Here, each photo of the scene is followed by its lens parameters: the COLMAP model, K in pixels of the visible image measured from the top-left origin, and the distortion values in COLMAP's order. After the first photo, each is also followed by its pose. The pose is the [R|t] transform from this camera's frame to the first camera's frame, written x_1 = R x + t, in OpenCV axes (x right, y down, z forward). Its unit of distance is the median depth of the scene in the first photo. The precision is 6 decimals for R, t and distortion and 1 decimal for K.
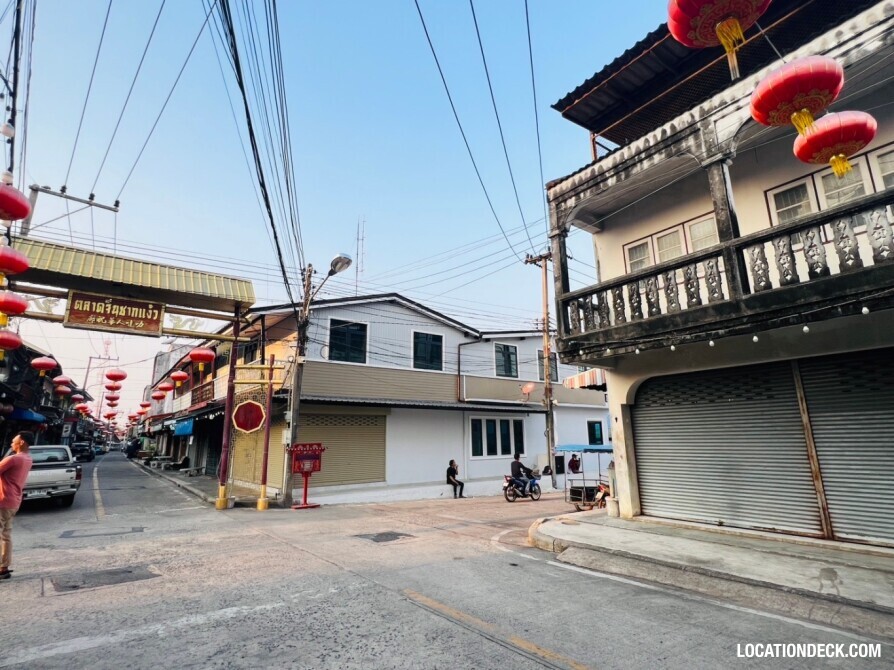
lens RADIAL K [[462.1, 0, 443.6], [0, 462.1, 331.2], [0, 0, 1]] dist [-0.000784, 0.000210]
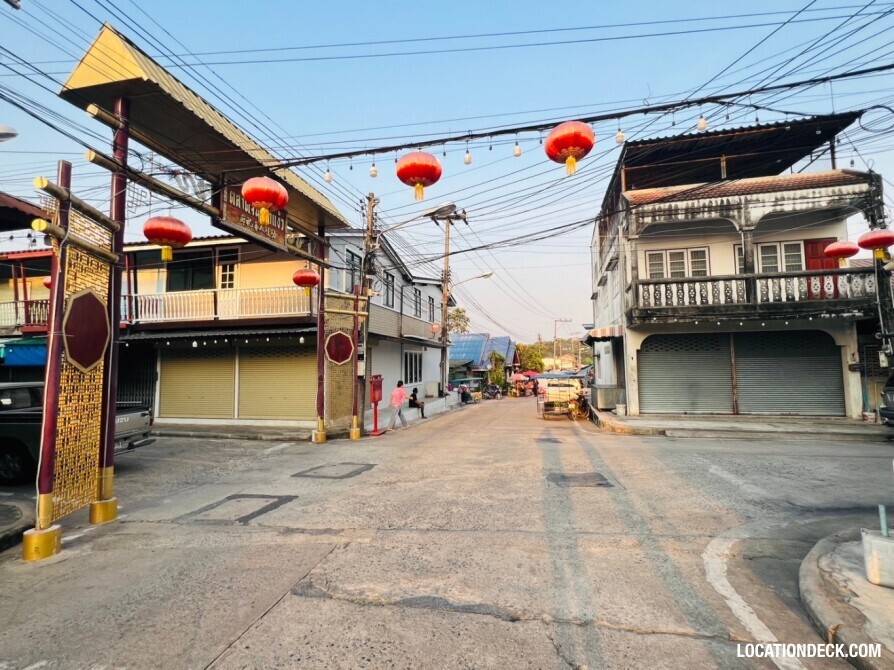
lens RADIAL K [[439.5, 0, 441.0], [0, 439.5, 330.9], [0, 0, 1]] dist [-0.004393, 0.000381]
pose [[0.770276, 0.052330, 0.635559, -1.001258], [-0.145302, 0.984815, 0.095014, 0.039703], [-0.620936, -0.165535, 0.766183, 0.213710]]
